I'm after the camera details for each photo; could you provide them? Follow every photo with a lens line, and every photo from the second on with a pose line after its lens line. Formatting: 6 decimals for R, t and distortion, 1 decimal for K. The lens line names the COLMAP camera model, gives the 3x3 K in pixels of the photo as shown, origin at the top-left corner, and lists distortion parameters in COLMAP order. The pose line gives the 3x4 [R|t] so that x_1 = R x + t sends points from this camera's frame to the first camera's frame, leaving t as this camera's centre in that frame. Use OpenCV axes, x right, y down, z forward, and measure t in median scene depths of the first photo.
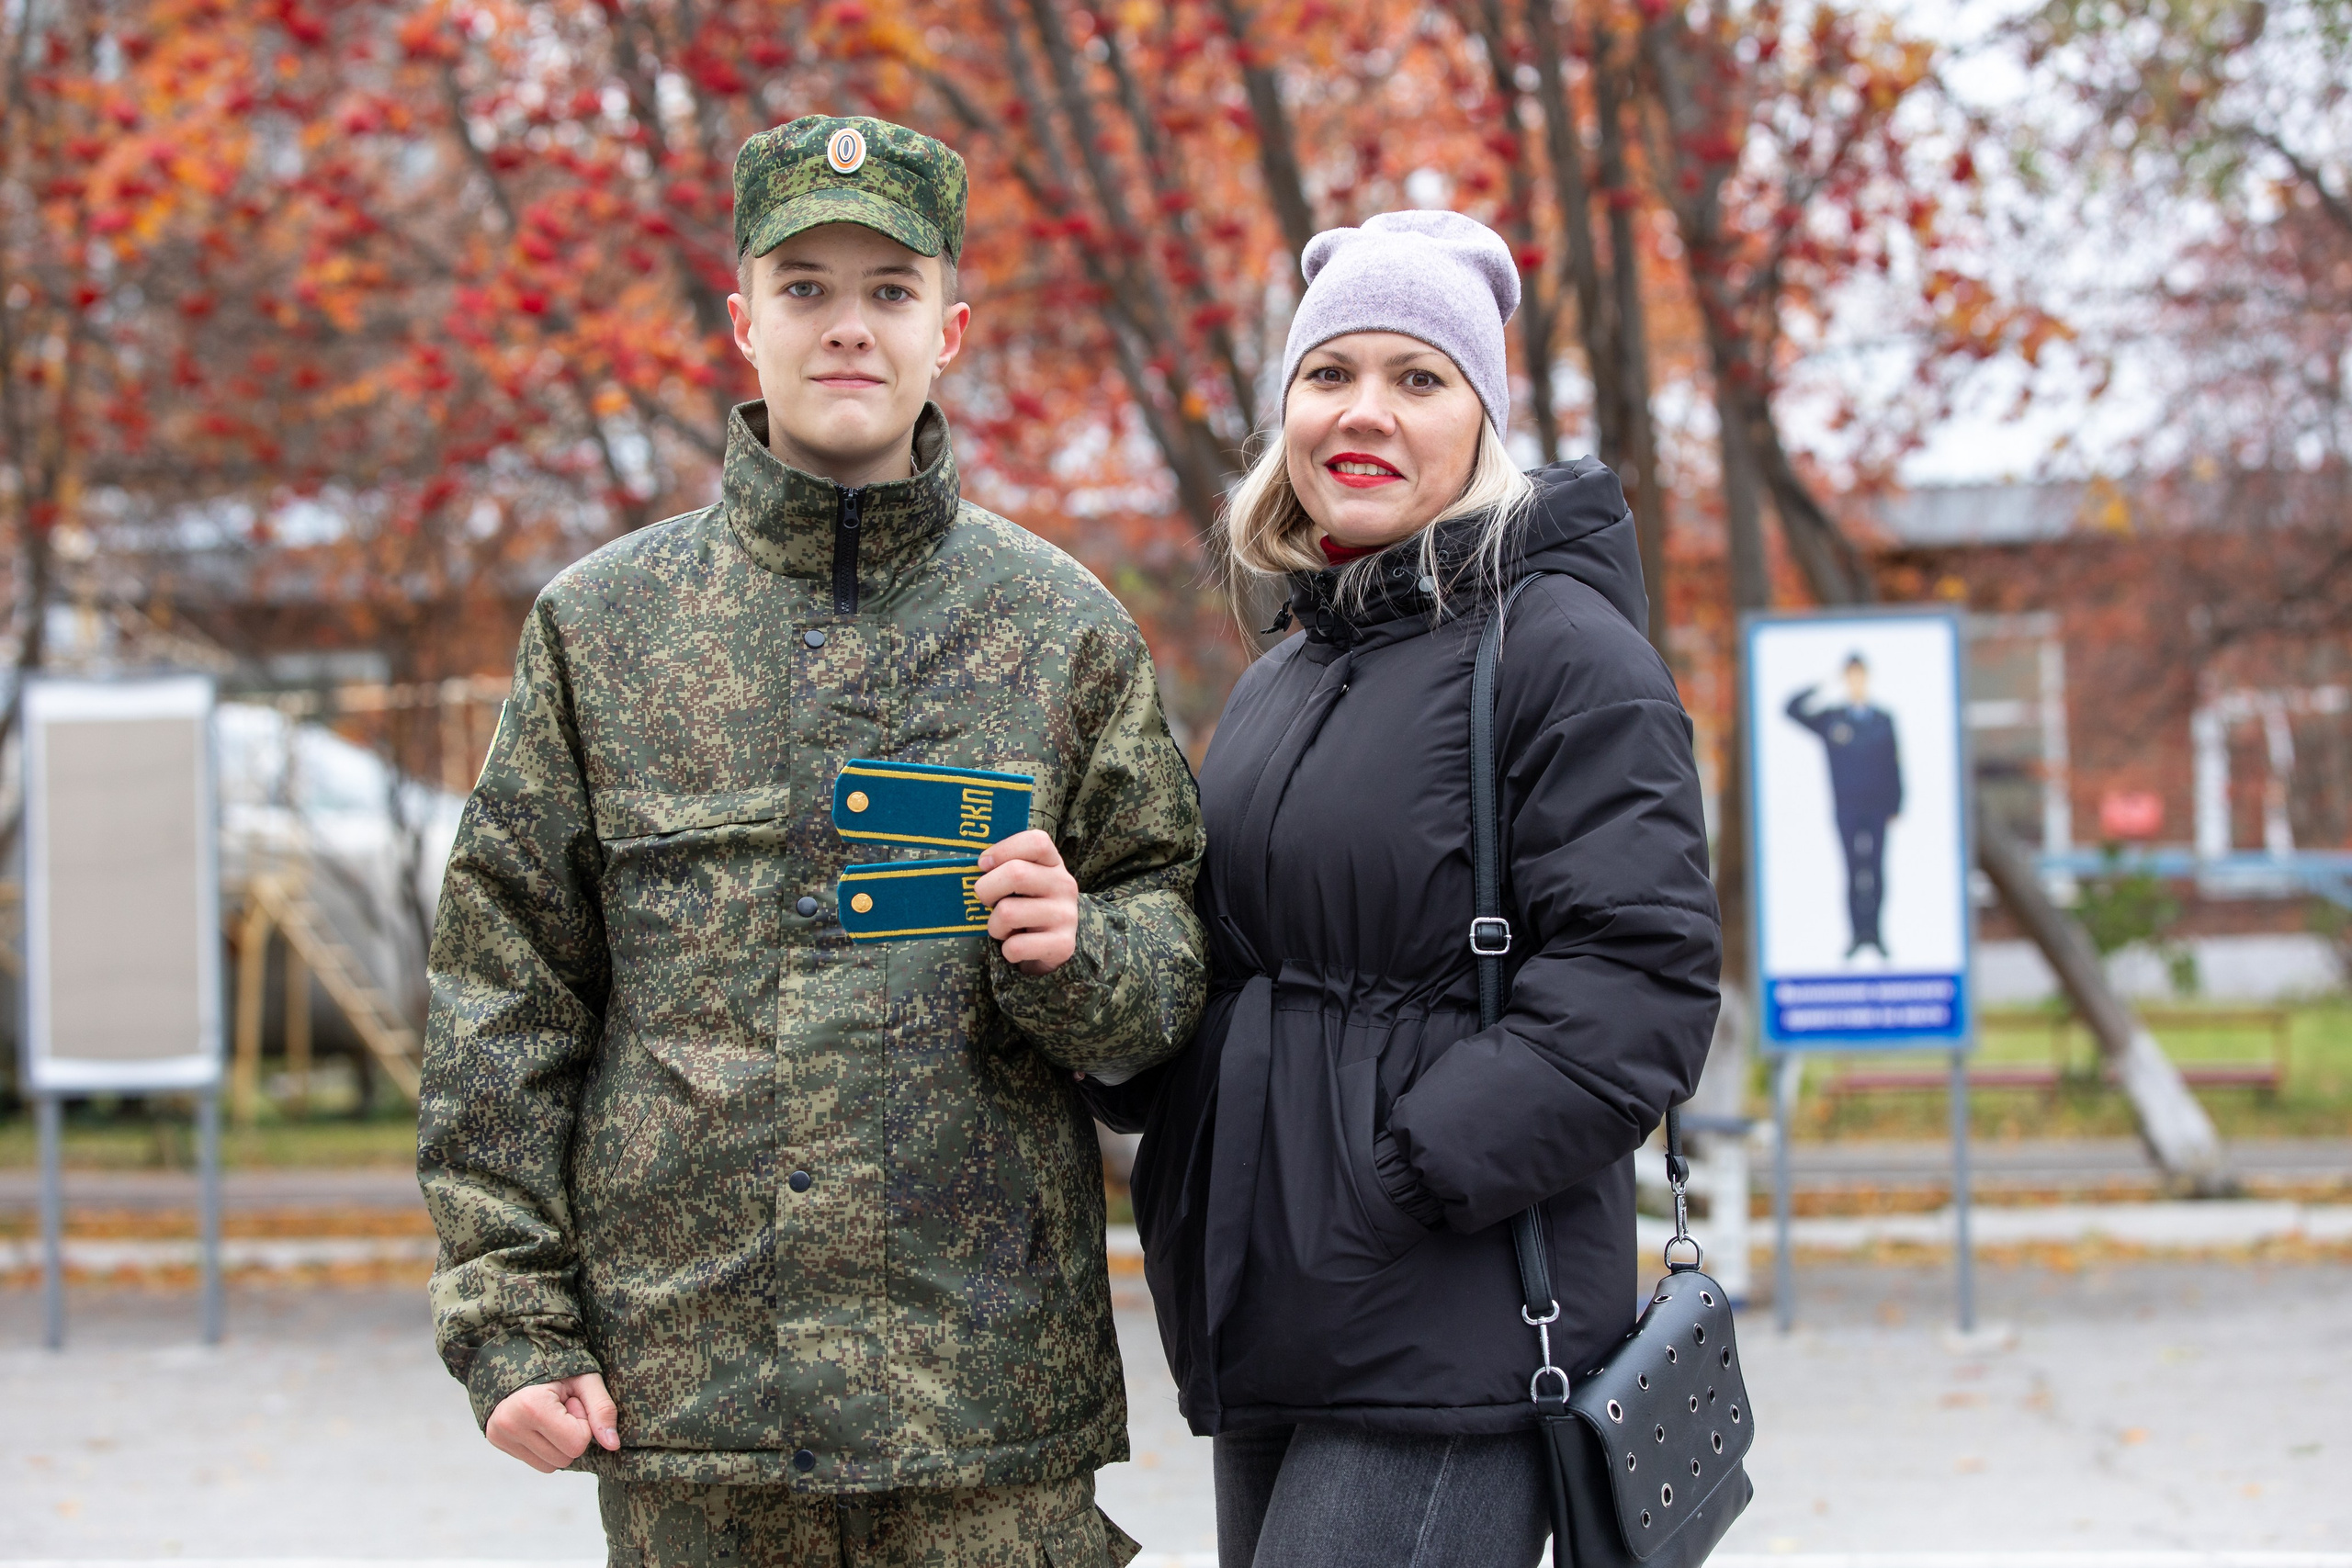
lens RADIAL K [[5405.6, 0, 1165.0], [0, 5405.6, 788.0], [0, 0, 1]] dist [0.045039, 0.000000]
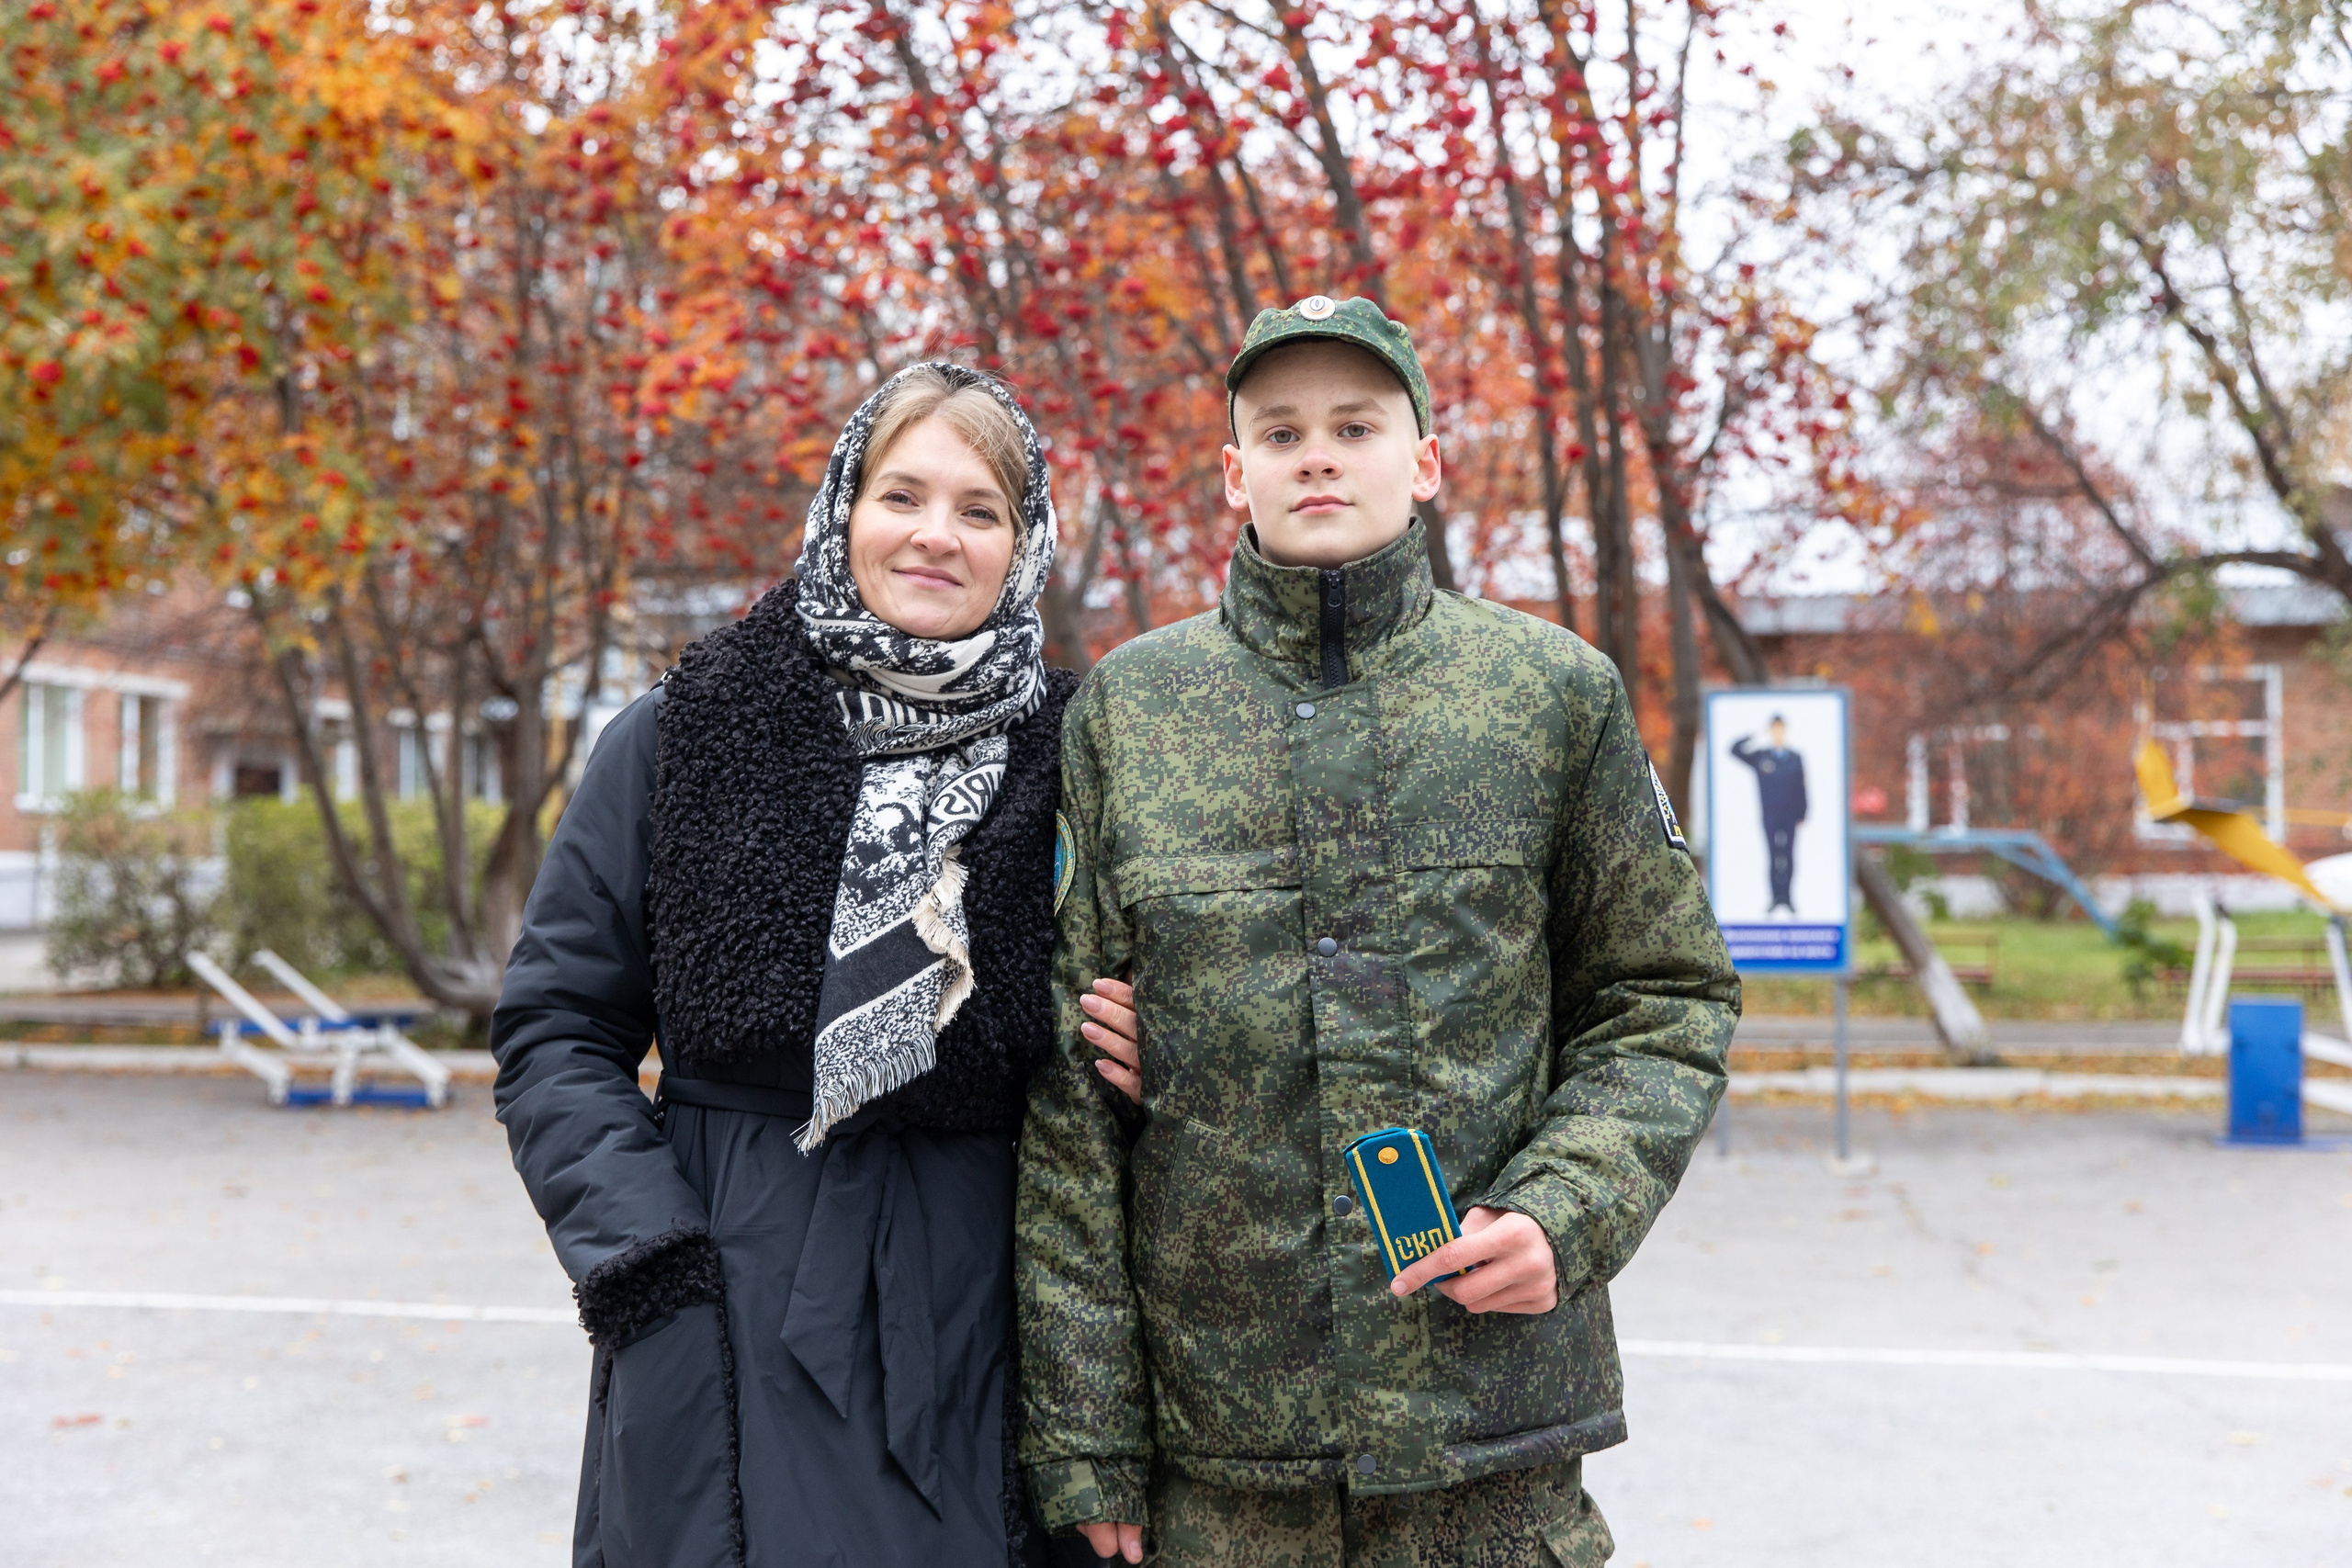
lens RADIAL K [[3134.0, 0, 1202.7], [0, 3134.0, 799.1], [0, 0, 1]] dist [-0.012450, 0.000000]
pose [[0.999621, 0.022224, -0.016252, -0.017826], [-0.022034, 0.999688, 0.011733, -0.006689], [0.016508, -0.011370, 0.999799, 0.099629]]
